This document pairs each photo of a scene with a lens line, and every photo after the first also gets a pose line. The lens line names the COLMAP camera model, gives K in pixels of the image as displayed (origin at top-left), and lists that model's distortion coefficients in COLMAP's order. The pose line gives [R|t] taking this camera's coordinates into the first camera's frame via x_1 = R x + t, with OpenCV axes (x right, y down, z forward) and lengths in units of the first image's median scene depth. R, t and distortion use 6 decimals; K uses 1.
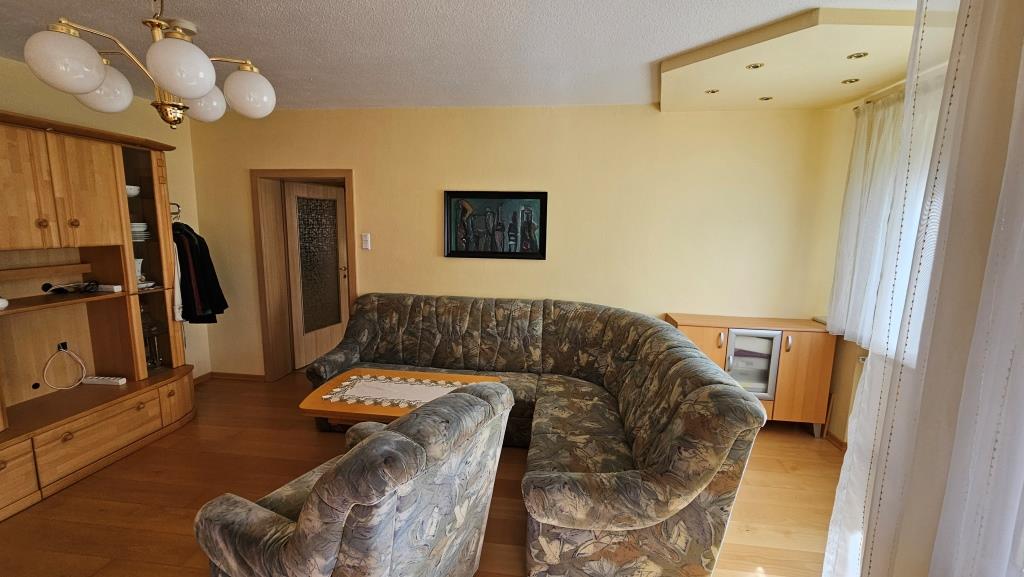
lens RADIAL K [[422.2, 0, 510.2], [0, 422.2, 287.8], [0, 0, 1]] dist [-0.000497, -0.000326]
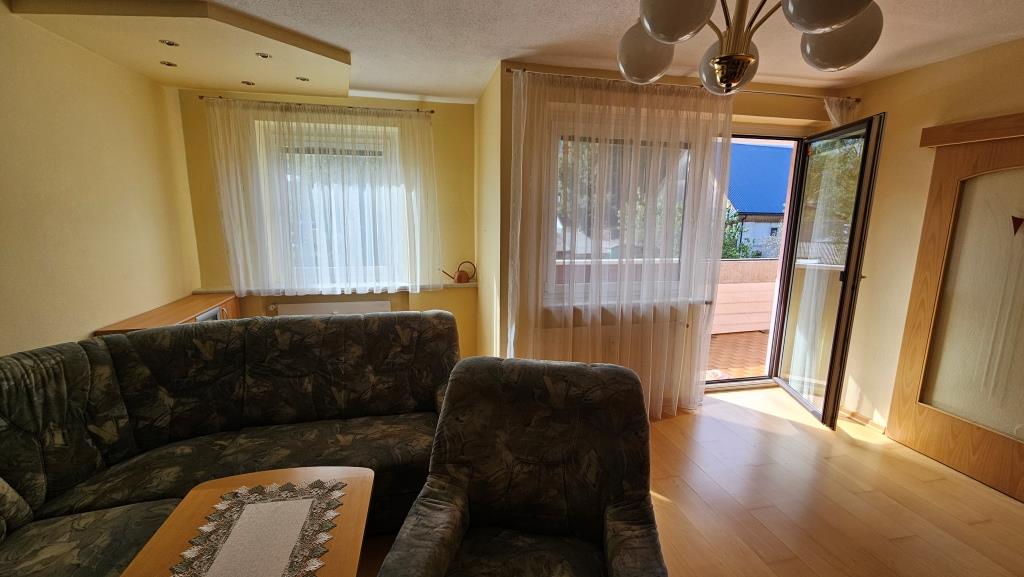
lens RADIAL K [[422.2, 0, 511.4], [0, 422.2, 286.0], [0, 0, 1]] dist [-0.000497, -0.000326]
pose [[-0.335037, -0.187177, 0.923426, -0.531827], [0.125547, 0.962461, 0.240640, -0.101788], [-0.933803, 0.196556, -0.298960, 0.611407]]
